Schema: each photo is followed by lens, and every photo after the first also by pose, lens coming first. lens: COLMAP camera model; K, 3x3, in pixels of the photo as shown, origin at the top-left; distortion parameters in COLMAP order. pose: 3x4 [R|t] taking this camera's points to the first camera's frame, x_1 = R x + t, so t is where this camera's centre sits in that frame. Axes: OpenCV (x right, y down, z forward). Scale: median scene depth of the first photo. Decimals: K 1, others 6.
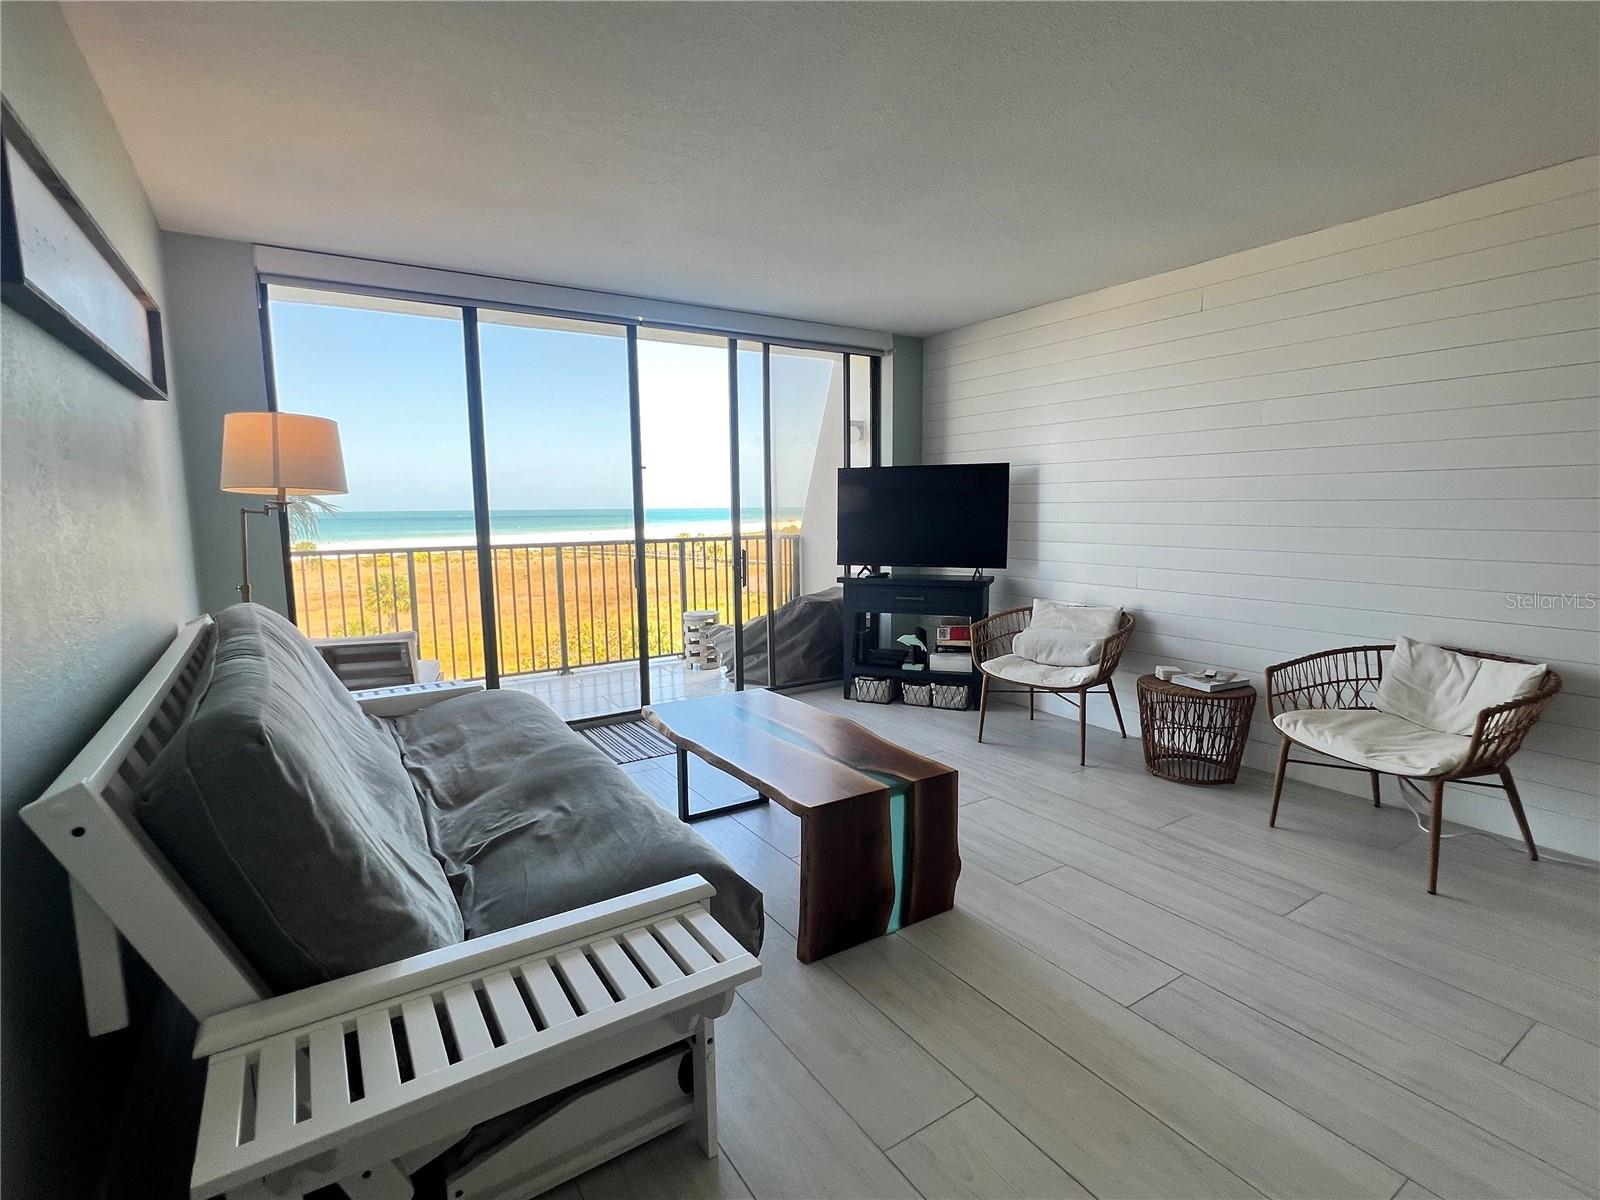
lens RADIAL K [[762.9, 0, 789.9], [0, 762.9, 591.4], [0, 0, 1]] dist [0.000075, 0.000503]
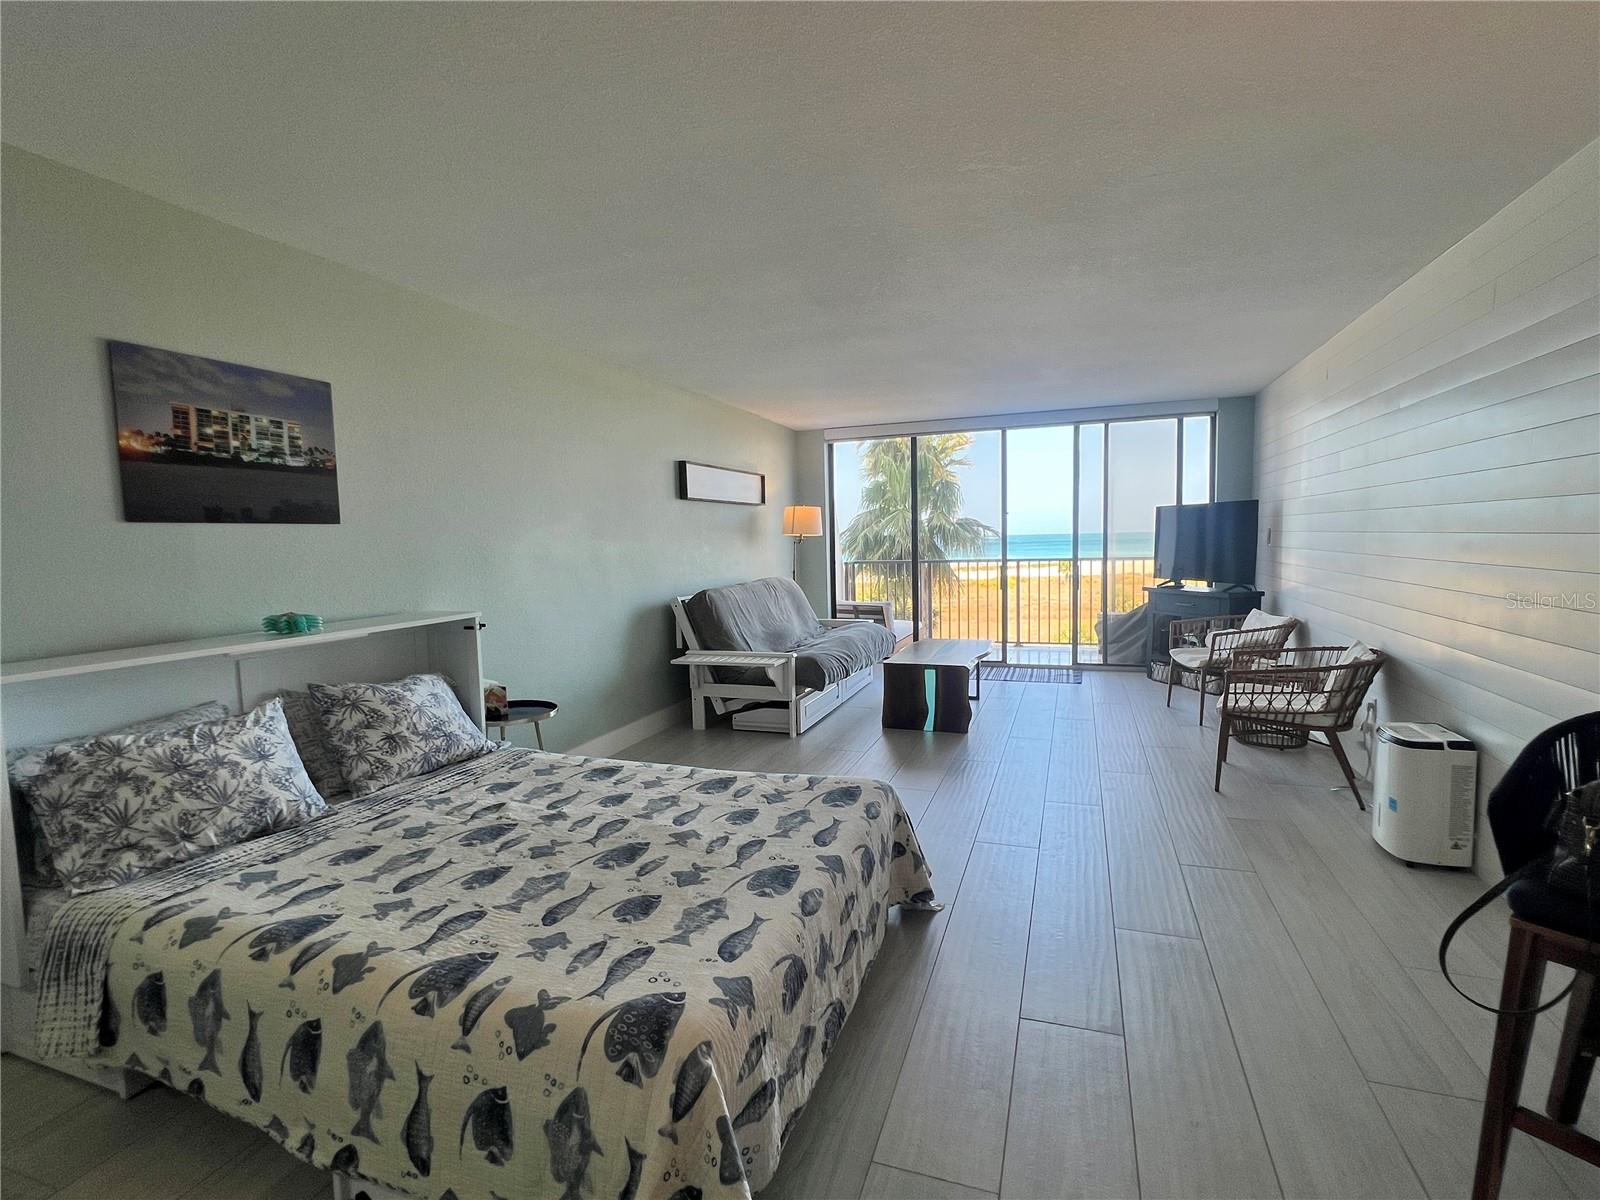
lens RADIAL K [[762.9, 0, 789.9], [0, 762.9, 591.4], [0, 0, 1]] dist [0.000075, 0.000503]
pose [[0.606158, 0.046305, -0.793996, 0.792120], [-0.067329, 0.997708, 0.006785, 0.021899], [0.792490, 0.049347, 0.607886, -0.341047]]
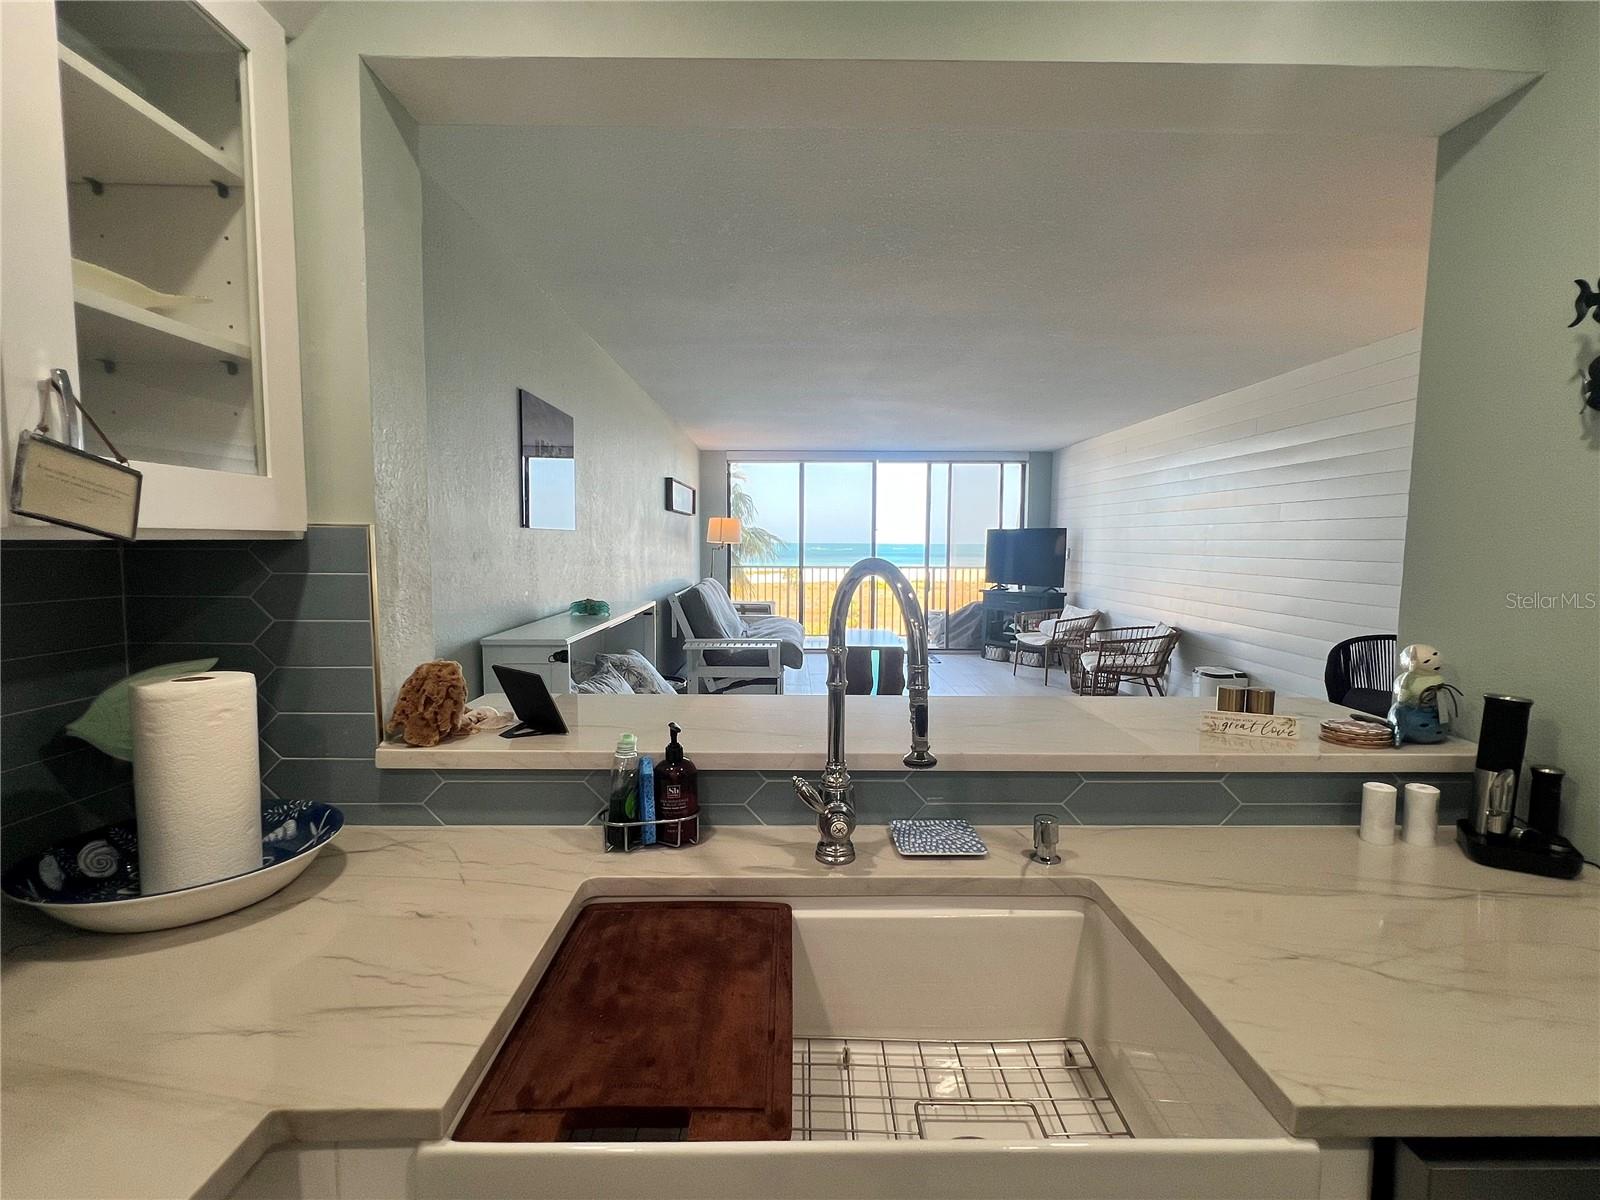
lens RADIAL K [[752.7, 0, 795.6], [0, 752.7, 601.6], [0, 0, 1]] dist [-0.000901, 0.000245]
pose [[0.842623, 0.055413, -0.535645, 0.680901], [-0.071535, 0.997394, -0.009351, 0.059517], [0.533731, 0.046197, 0.844391, -0.777849]]
